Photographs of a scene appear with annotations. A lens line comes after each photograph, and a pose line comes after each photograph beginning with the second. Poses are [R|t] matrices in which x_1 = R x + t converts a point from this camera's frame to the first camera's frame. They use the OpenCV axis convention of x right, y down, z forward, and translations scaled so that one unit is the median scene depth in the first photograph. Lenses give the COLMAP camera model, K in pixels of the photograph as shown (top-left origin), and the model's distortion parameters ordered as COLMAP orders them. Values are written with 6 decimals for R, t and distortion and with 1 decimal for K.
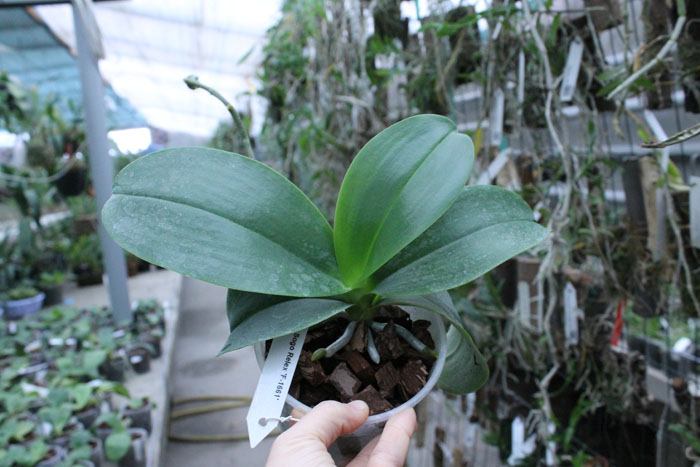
lens RADIAL K [[701.0, 0, 350.0], [0, 701.0, 233.5], [0, 0, 1]] dist [-0.177304, 0.247592]
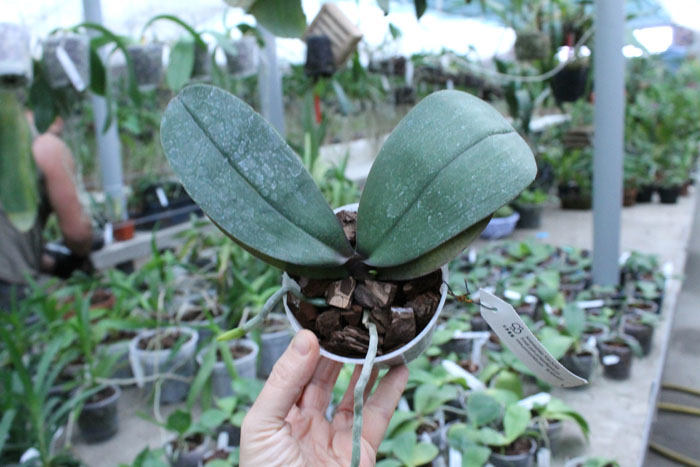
lens RADIAL K [[701.0, 0, 350.0], [0, 701.0, 233.5], [0, 0, 1]] dist [-0.177304, 0.247592]
pose [[0.761637, 0.190386, -0.619405, -0.080401], [-0.100871, 0.979047, 0.176896, -0.021248], [0.640105, -0.072250, 0.764883, 0.234006]]
